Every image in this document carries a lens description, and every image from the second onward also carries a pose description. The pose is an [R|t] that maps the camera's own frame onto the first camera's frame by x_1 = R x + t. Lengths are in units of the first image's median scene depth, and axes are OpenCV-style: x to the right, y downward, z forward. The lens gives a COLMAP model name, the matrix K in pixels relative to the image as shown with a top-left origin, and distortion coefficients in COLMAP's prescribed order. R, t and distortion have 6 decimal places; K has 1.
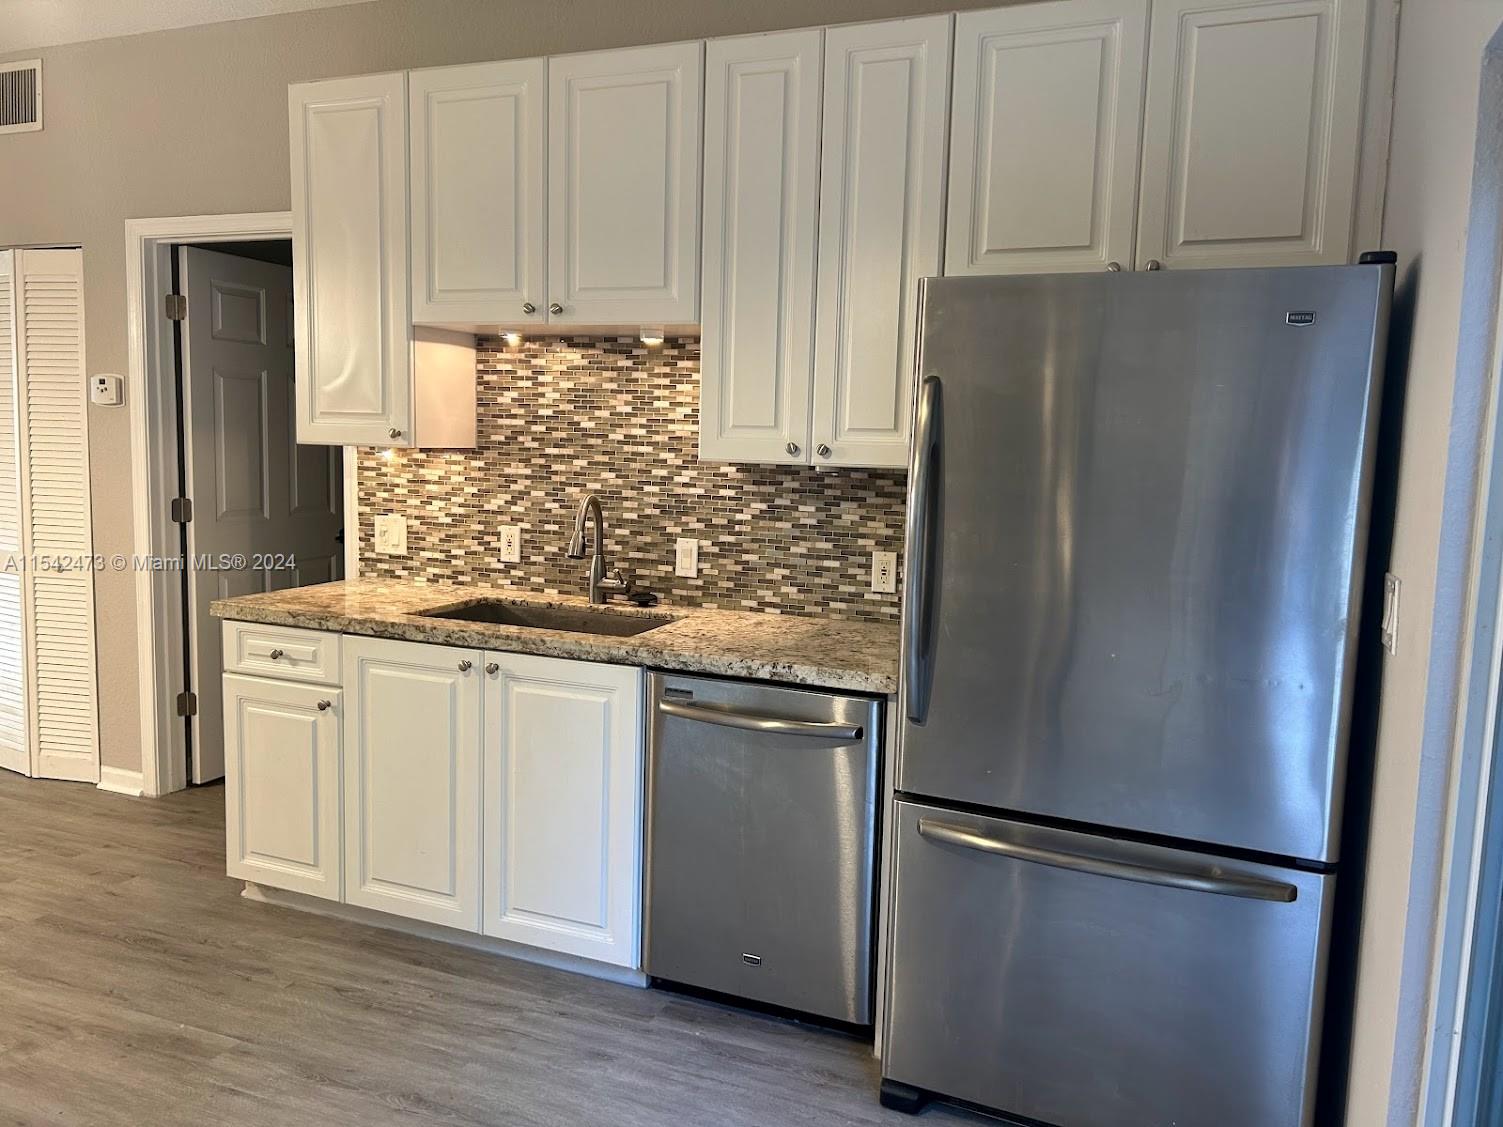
lens RADIAL K [[1140.3, 0, 751.5], [0, 1140.3, 563.5], [0, 0, 1]] dist [0.075549, -0.080770]
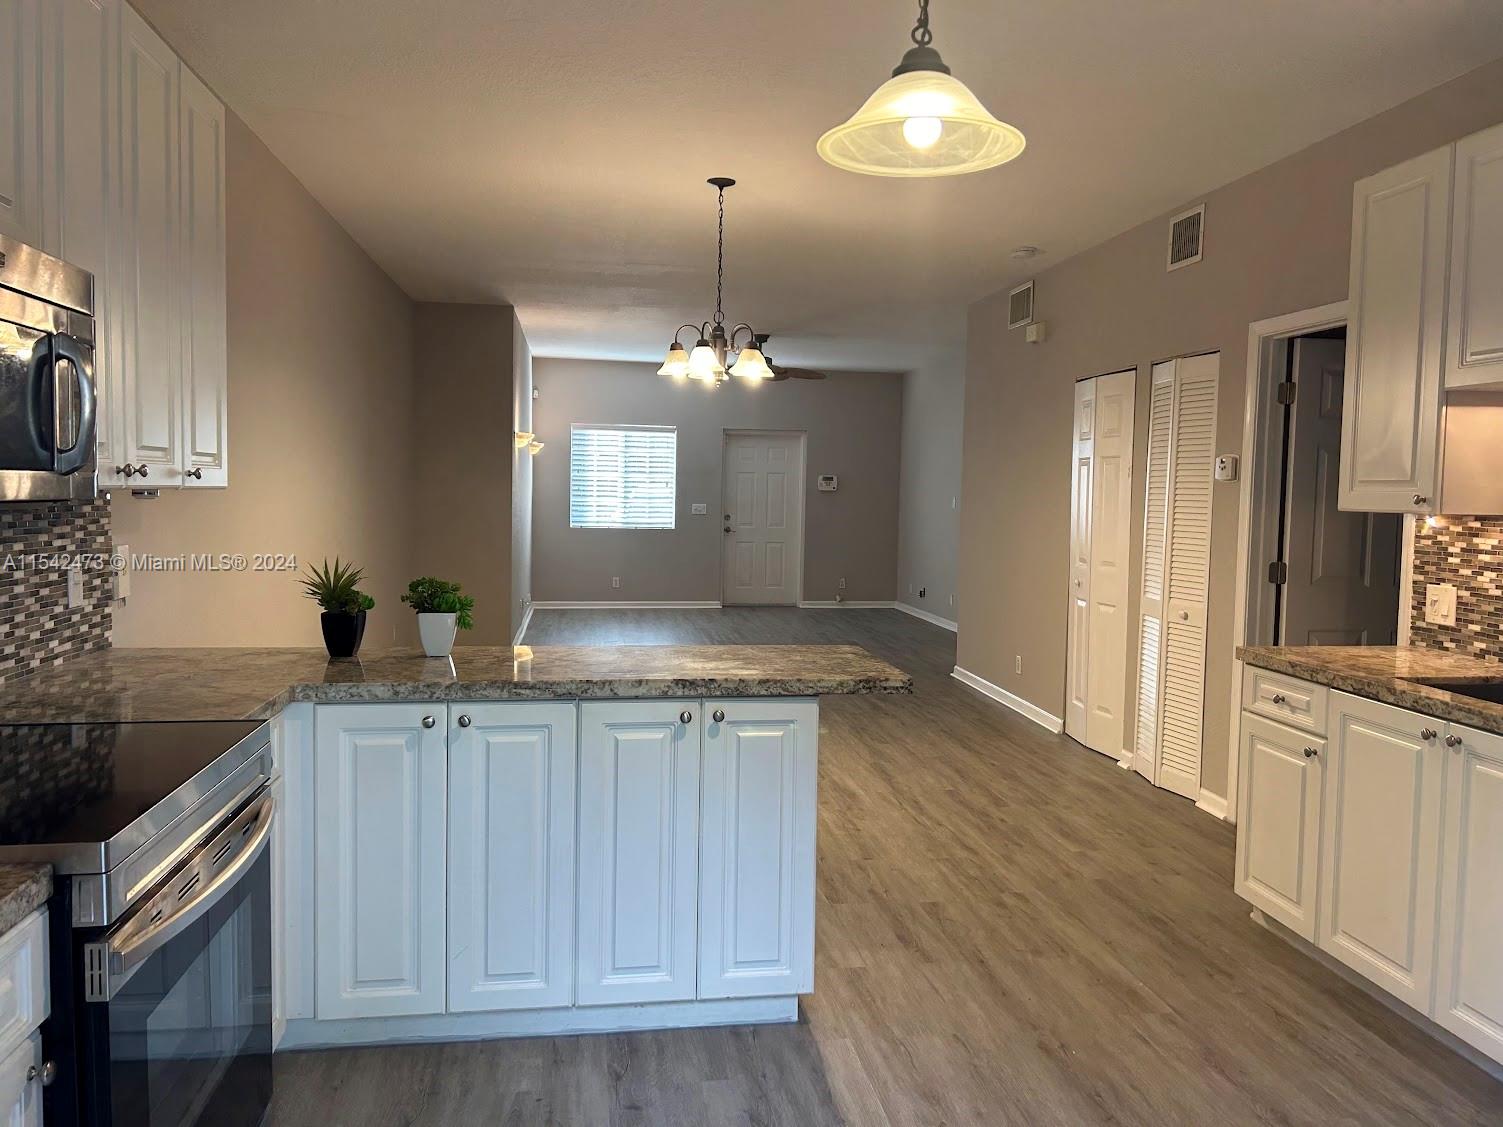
lens RADIAL K [[1140.3, 0, 751.5], [0, 1140.3, 563.5], [0, 0, 1]] dist [0.075549, -0.080770]
pose [[0.508634, 0.042055, -0.859955, 0.252888], [-0.103964, 0.994498, -0.012857, 0.014856], [0.854683, 0.095944, 0.510207, -0.005524]]
